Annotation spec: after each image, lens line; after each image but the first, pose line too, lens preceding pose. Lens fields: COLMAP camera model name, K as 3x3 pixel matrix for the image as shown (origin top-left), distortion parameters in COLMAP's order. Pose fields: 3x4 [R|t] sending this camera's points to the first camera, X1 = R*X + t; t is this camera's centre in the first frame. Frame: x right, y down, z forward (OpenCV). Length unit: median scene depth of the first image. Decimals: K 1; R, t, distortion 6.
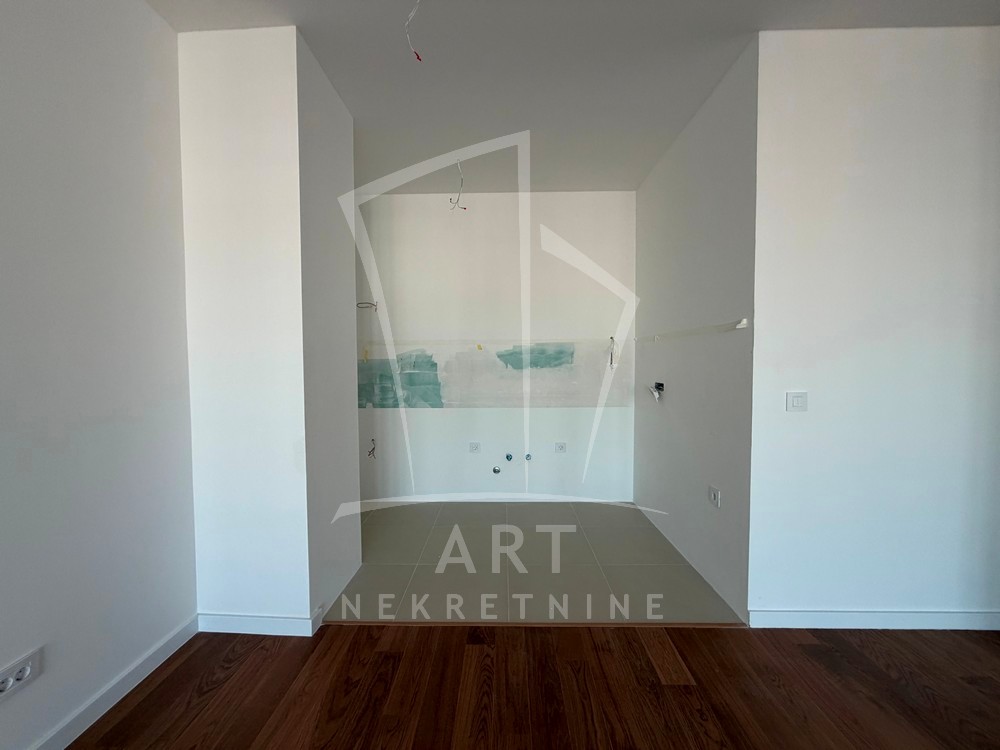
lens RADIAL K [[397.8, 0, 495.0], [0, 397.8, 376.9], [0, 0, 1]] dist [0.001027, 0.000050]
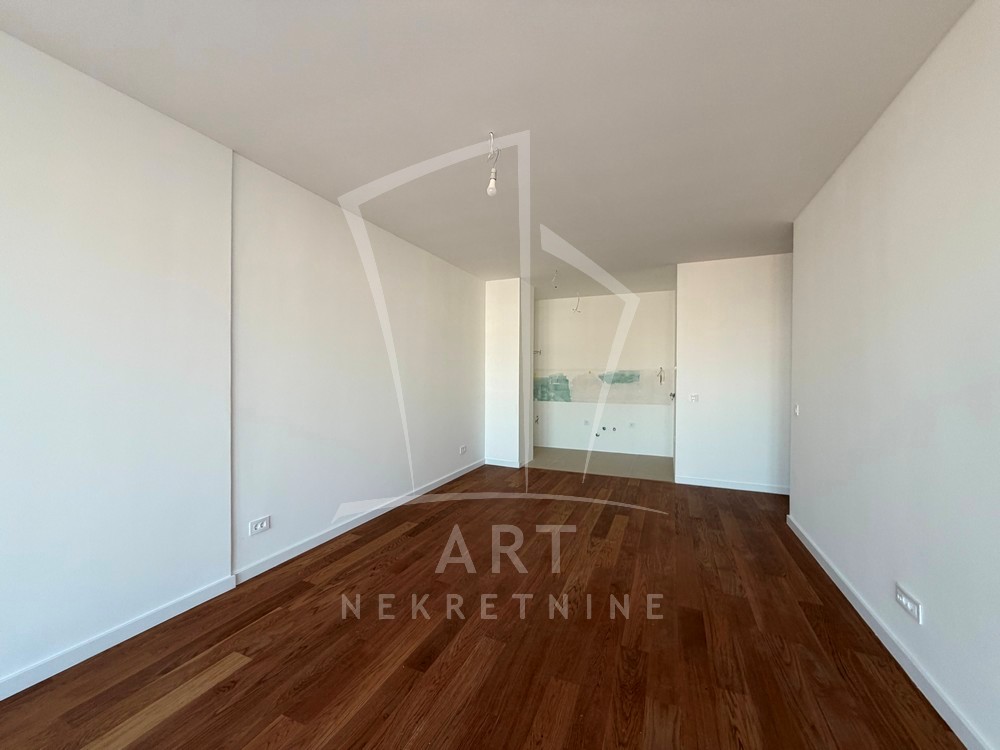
lens RADIAL K [[397.8, 0, 495.0], [0, 397.8, 376.9], [0, 0, 1]] dist [0.001027, 0.000050]
pose [[0.924082, 0.013343, -0.381962, 0.287664], [-0.024891, 0.999370, -0.025310, 0.011241], [0.381383, 0.032896, 0.923832, -1.040619]]
